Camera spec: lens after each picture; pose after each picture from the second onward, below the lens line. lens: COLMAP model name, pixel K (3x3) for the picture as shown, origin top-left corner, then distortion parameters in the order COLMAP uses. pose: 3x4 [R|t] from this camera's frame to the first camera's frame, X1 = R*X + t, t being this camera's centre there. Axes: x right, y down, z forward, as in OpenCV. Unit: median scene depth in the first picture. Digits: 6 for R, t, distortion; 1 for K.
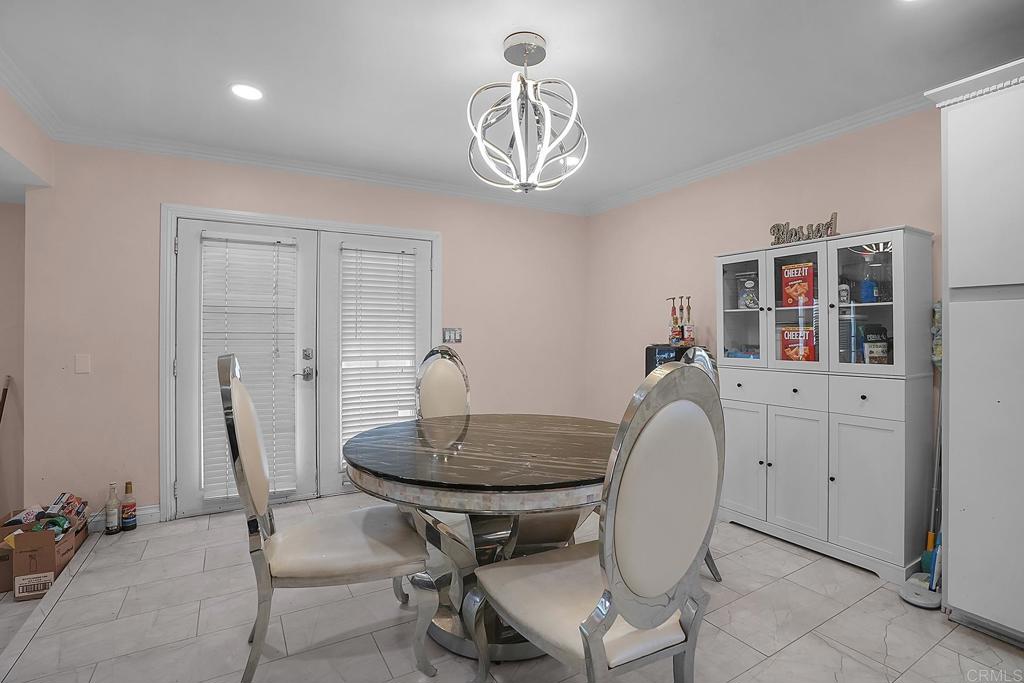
lens RADIAL K [[476.0, 0, 508.4], [0, 476.0, 340.2], [0, 0, 1]] dist [-0.063476, 0.023338]
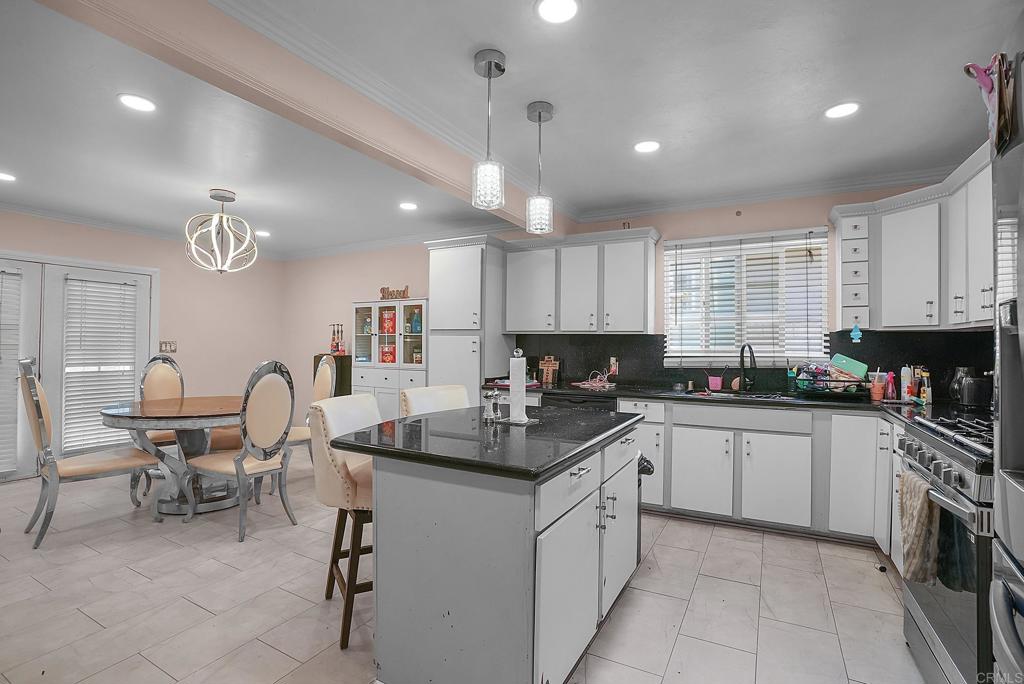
lens RADIAL K [[476.0, 0, 508.4], [0, 476.0, 340.7], [0, 0, 1]] dist [-0.063476, 0.023338]
pose [[0.859492, 0.012857, 0.510987, 0.056400], [-0.003870, 0.999819, -0.018648, -0.010399], [-0.511134, 0.014050, 0.859386, -0.869487]]
